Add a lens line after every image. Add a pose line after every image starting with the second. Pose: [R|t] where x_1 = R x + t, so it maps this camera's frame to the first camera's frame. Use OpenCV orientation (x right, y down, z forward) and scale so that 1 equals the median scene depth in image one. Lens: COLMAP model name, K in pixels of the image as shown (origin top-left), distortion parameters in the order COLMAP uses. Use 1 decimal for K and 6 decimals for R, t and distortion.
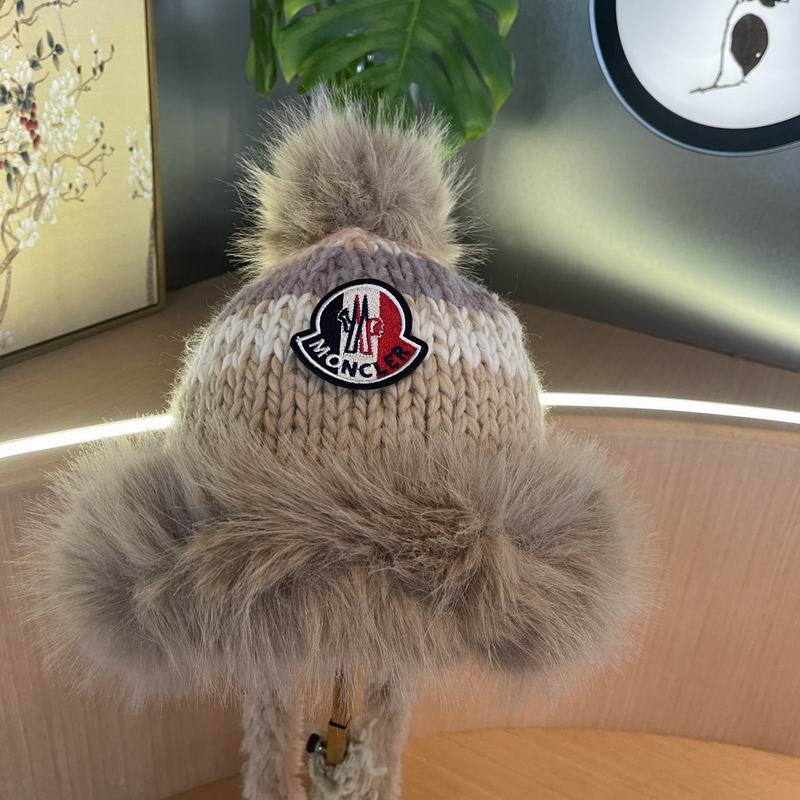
lens RADIAL K [[811.6, 0, 395.1], [0, 811.6, 402.1], [0, 0, 1]] dist [0.021320, 0.000000]
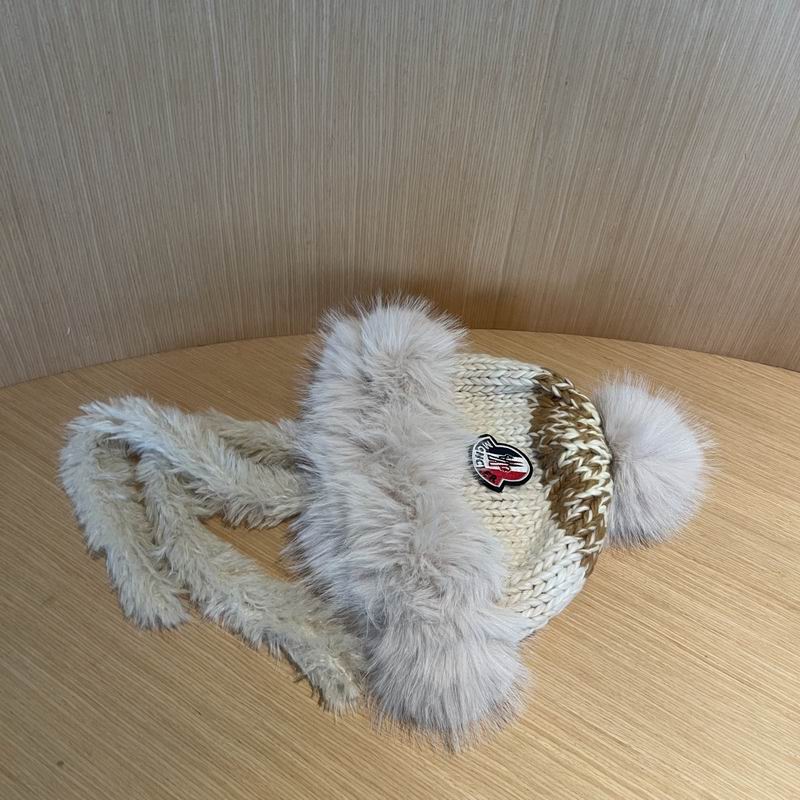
lens RADIAL K [[811.6, 0, 401.2], [0, 811.6, 405.6], [0, 0, 1]] dist [0.021320, 0.000000]
pose [[0.997047, 0.054757, -0.053835, 0.103690], [-0.036177, 0.953357, 0.299668, 0.251716], [0.067733, -0.296836, 0.952523, 0.104073]]
